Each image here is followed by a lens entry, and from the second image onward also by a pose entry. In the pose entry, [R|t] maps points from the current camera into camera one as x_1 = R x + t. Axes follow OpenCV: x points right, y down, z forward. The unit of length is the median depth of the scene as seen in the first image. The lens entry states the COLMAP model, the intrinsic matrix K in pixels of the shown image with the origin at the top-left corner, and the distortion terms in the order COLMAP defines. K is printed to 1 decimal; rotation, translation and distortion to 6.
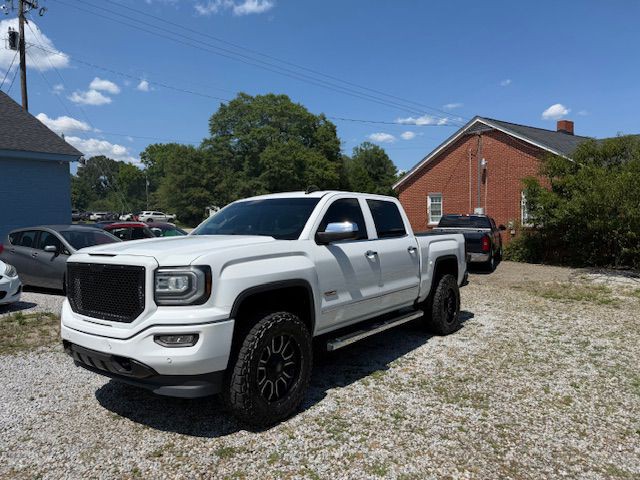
lens RADIAL K [[449.6, 0, 321.8], [0, 449.6, 234.6], [0, 0, 1]] dist [0.046145, -0.053784]
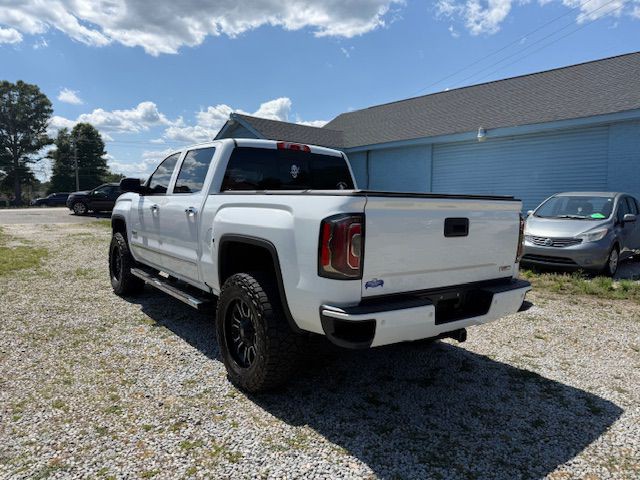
lens RADIAL K [[449.6, 0, 318.4], [0, 449.6, 245.1], [0, 0, 1]] dist [0.046145, -0.053784]
pose [[-0.289015, 0.103957, -0.951663, 1.033073], [-0.033436, 0.992384, 0.118559, -0.008257], [0.956740, 0.066085, -0.283338, 1.722482]]
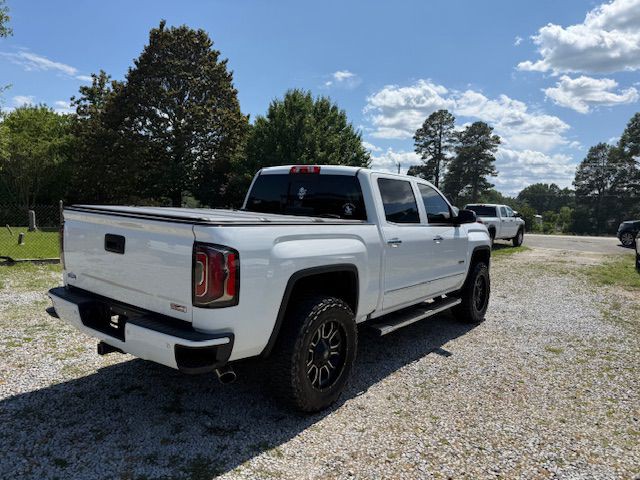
lens RADIAL K [[449.6, 0, 321.9], [0, 449.6, 246.1], [0, 0, 1]] dist [0.046145, -0.053784]
pose [[-0.999297, -0.037355, 0.003103, 0.052214], [-0.036801, 0.993463, 0.108058, -0.042883], [-0.007120, 0.107868, -0.994140, 2.387316]]
